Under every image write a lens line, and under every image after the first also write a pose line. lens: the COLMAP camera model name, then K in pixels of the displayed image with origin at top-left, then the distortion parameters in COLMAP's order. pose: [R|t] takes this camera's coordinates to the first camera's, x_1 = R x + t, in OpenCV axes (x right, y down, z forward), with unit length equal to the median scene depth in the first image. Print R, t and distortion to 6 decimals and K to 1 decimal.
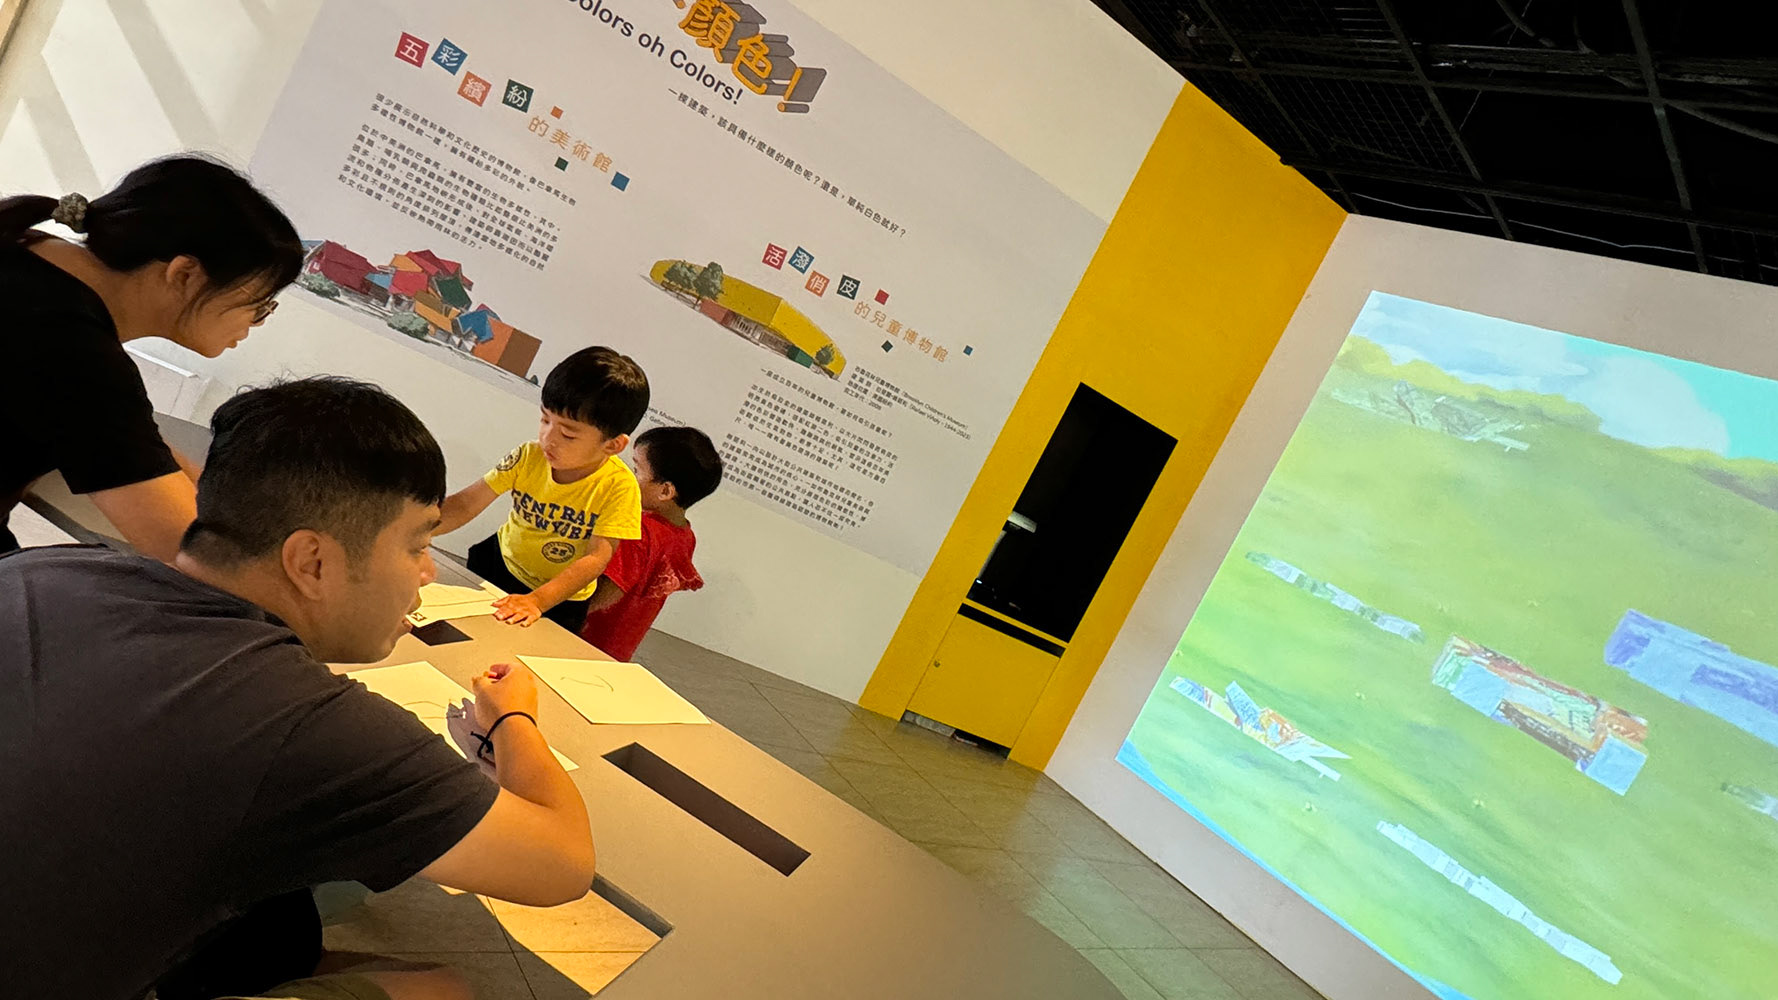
lens RADIAL K [[1039.2, 0, 896.7], [0, 1039.2, 496.2], [0, 0, 1]] dist [0.000166, -0.001553]
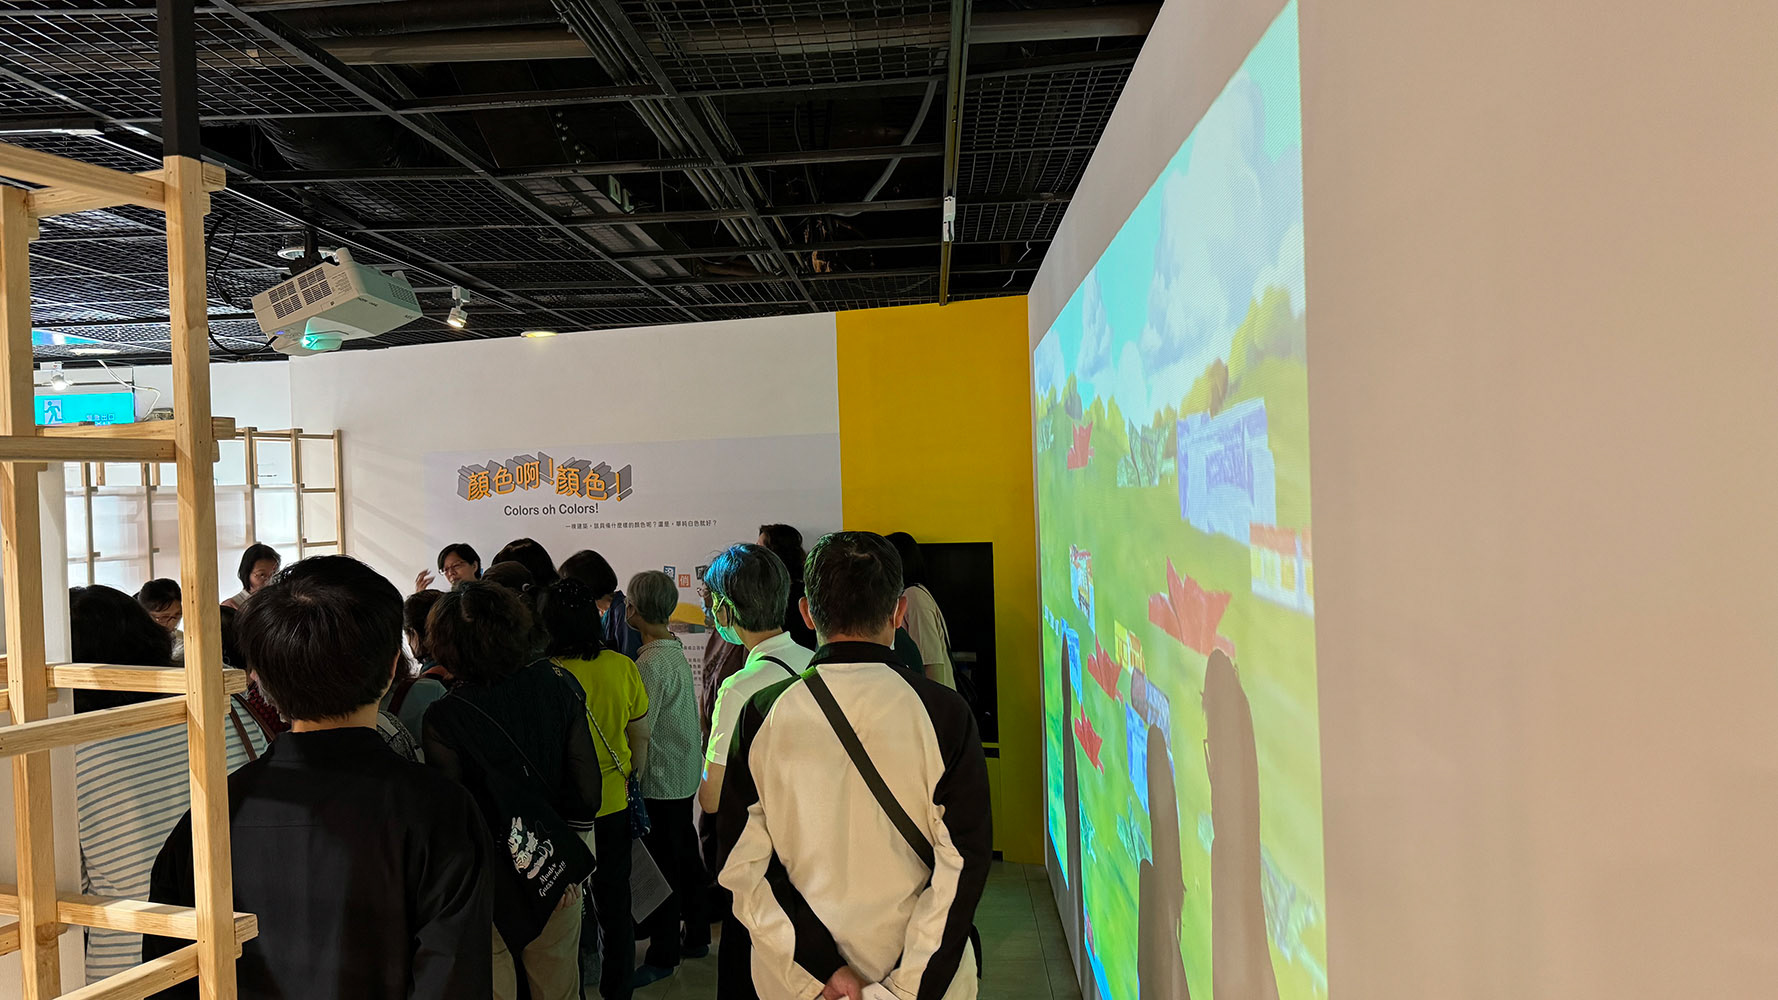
lens RADIAL K [[1269.2, 0, 877.7], [0, 1269.2, 513.9], [0, 0, 1]] dist [0.006301, -0.045321]
pose [[0.627110, -0.469490, -0.621540, 1.276047], [0.312009, 0.882534, -0.351830, 0.440842], [0.713711, 0.026710, 0.699931, -0.094516]]
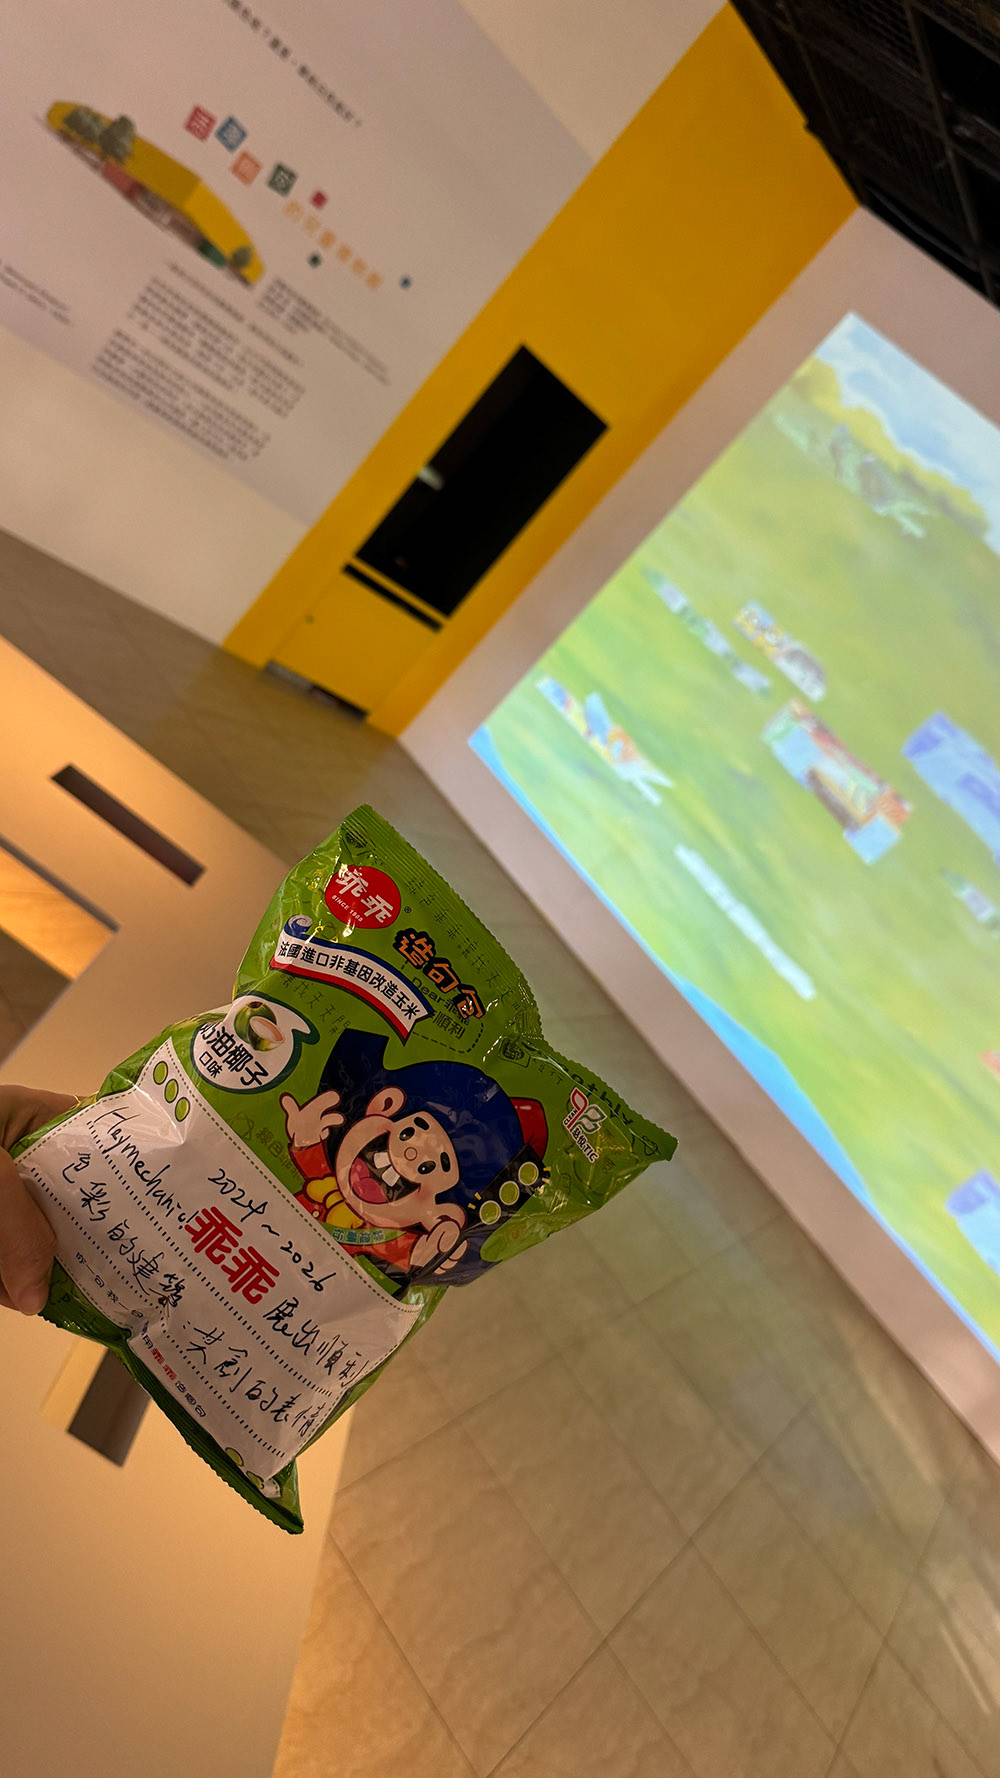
lens RADIAL K [[1269.2, 0, 489.8], [0, 1269.2, 912.6], [0, 0, 1]] dist [0.006301, -0.045321]
pose [[0.963018, 0.139925, 0.230254, -0.036865], [-0.227716, 0.879468, 0.417949, -0.144004], [-0.144020, -0.454925, 0.878807, -0.200456]]
